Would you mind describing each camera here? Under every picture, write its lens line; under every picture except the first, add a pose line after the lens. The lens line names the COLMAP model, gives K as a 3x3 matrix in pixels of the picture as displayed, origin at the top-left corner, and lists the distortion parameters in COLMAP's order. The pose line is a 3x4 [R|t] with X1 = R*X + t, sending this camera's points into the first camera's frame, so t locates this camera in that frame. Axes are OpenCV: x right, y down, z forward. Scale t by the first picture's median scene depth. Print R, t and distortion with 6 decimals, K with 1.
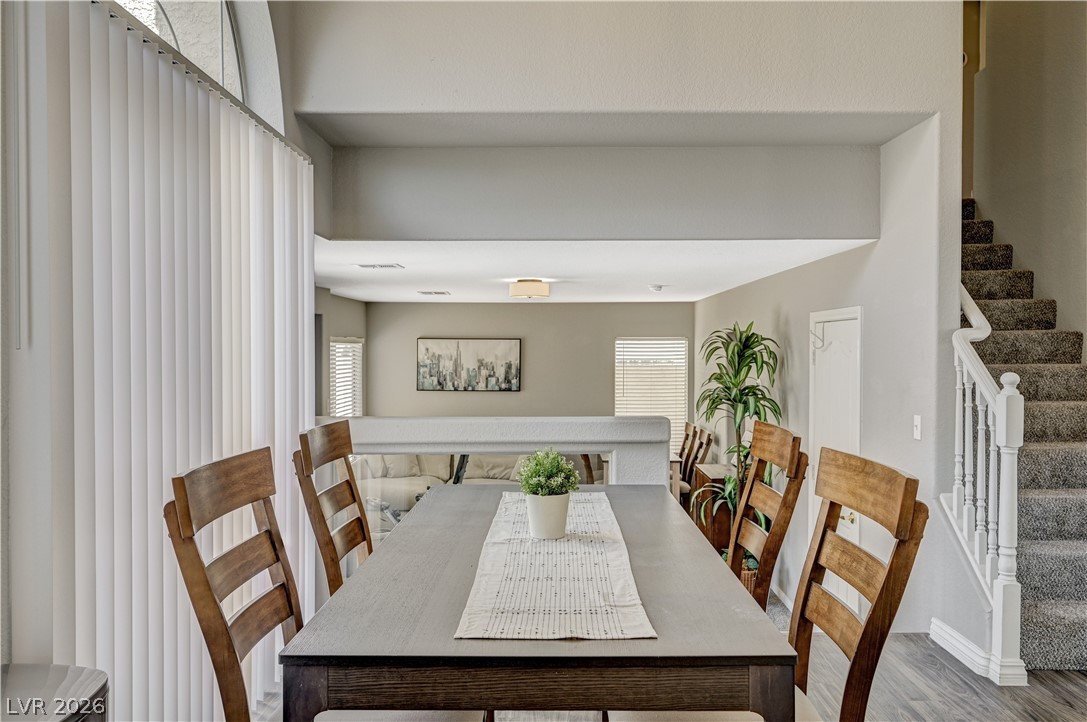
lens RADIAL K [[831.3, 0, 549.3], [0, 831.3, 366.3], [0, 0, 1]] dist [0.007263, -0.006651]
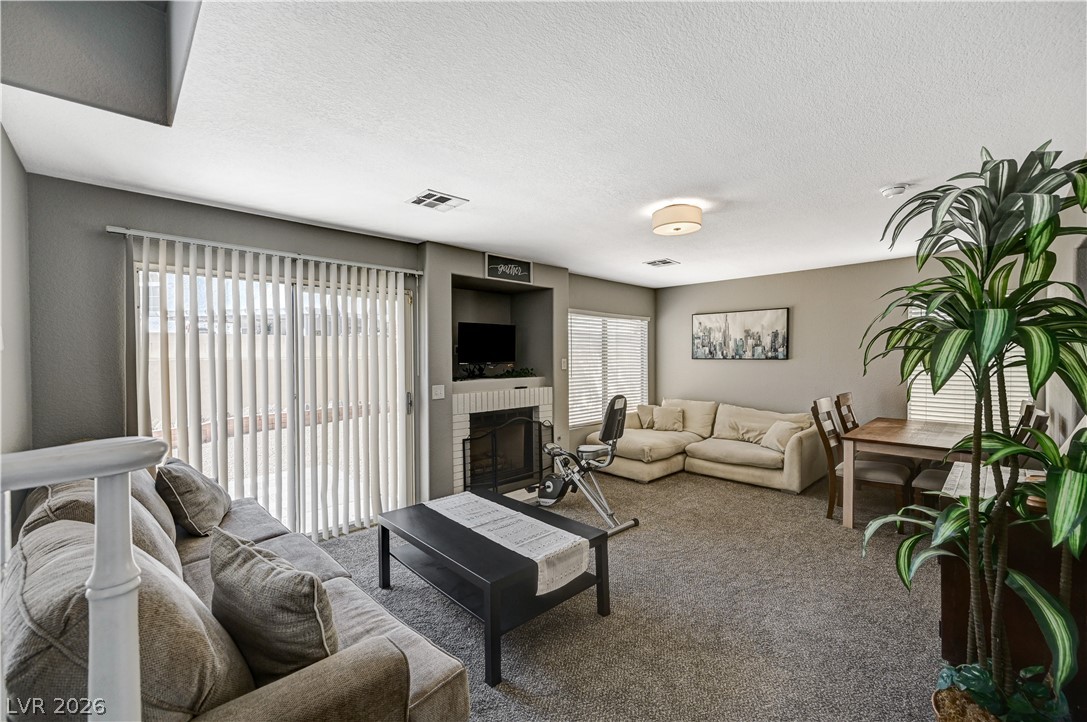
lens RADIAL K [[442.6, 0, 547.1], [0, 442.6, 363.5], [0, 0, 1]] dist [-0.001547, -0.000073]
pose [[0.710388, 0.005457, -0.703789, 0.136609], [-0.006340, 0.999979, 0.001355, 0.036038], [0.703782, 0.003499, 0.710407, 0.411804]]
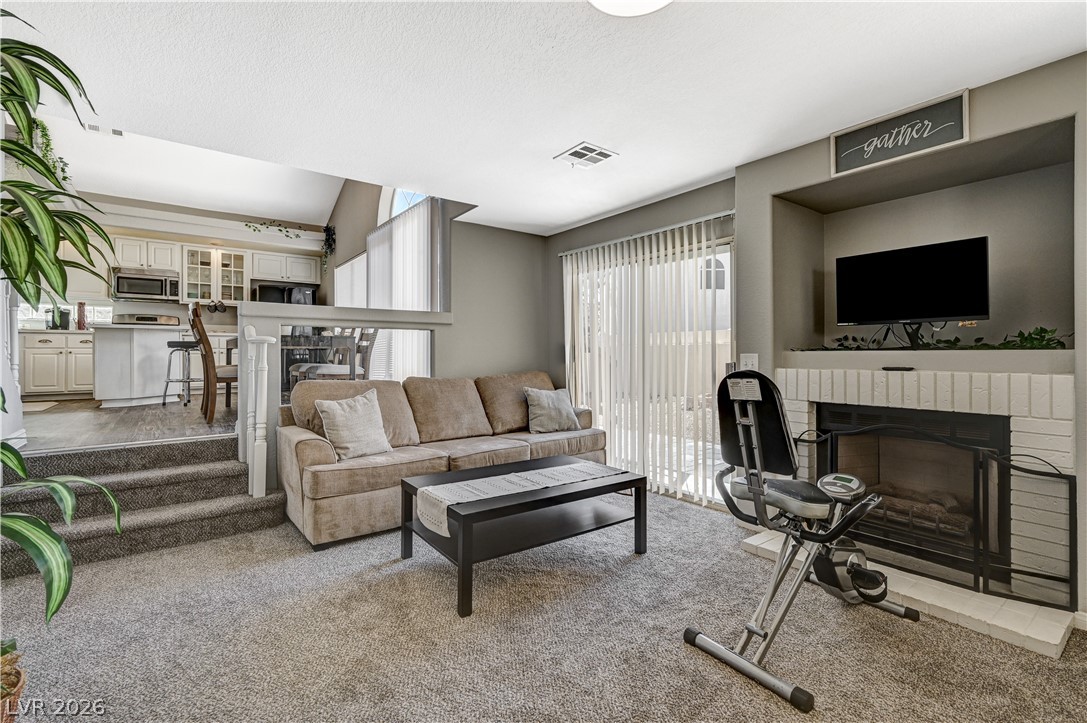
lens RADIAL K [[489.6, 0, 552.2], [0, 489.6, 353.1], [0, 0, 1]] dist [-0.005289, 0.000904]
pose [[-0.786838, 0.000473, -0.617160, 0.092928], [-0.010355, 0.999849, 0.013969, 0.053026], [0.617073, 0.017382, -0.786714, 0.798393]]
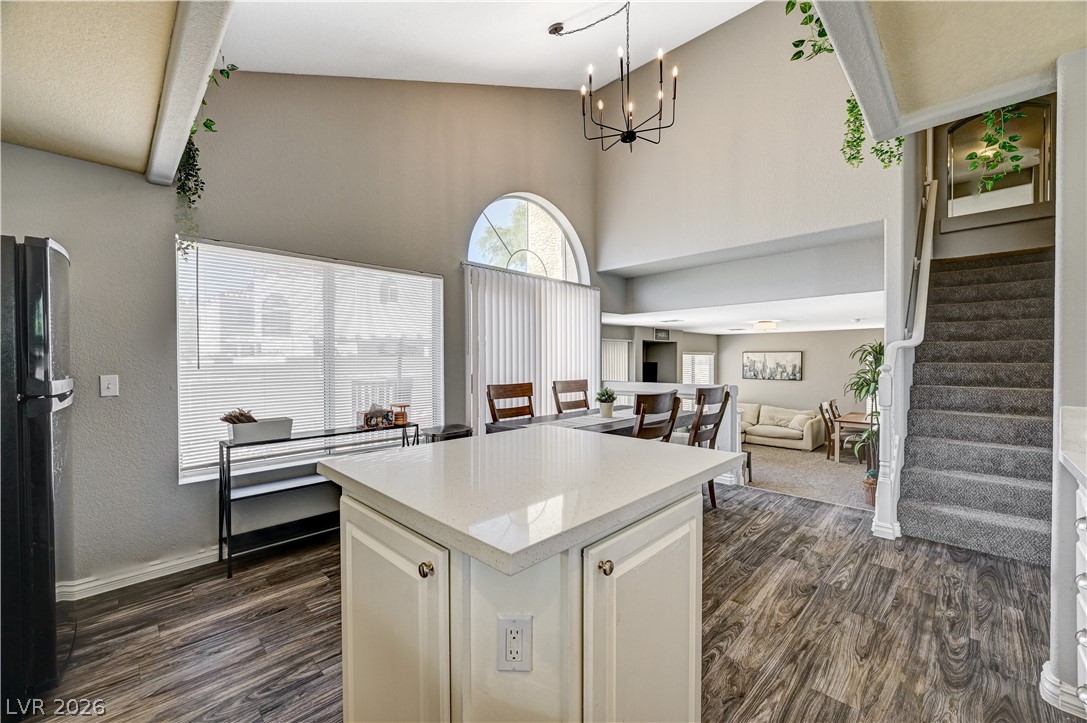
lens RADIAL K [[429.9, 0, 548.5], [0, 429.9, 360.0], [0, 0, 1]] dist [0.002135, -0.000191]
pose [[0.724065, -0.001658, -0.689730, 0.212473], [-0.012191, 0.999810, -0.015201, 0.006379], [0.689624, 0.019415, 0.723907, -0.058900]]
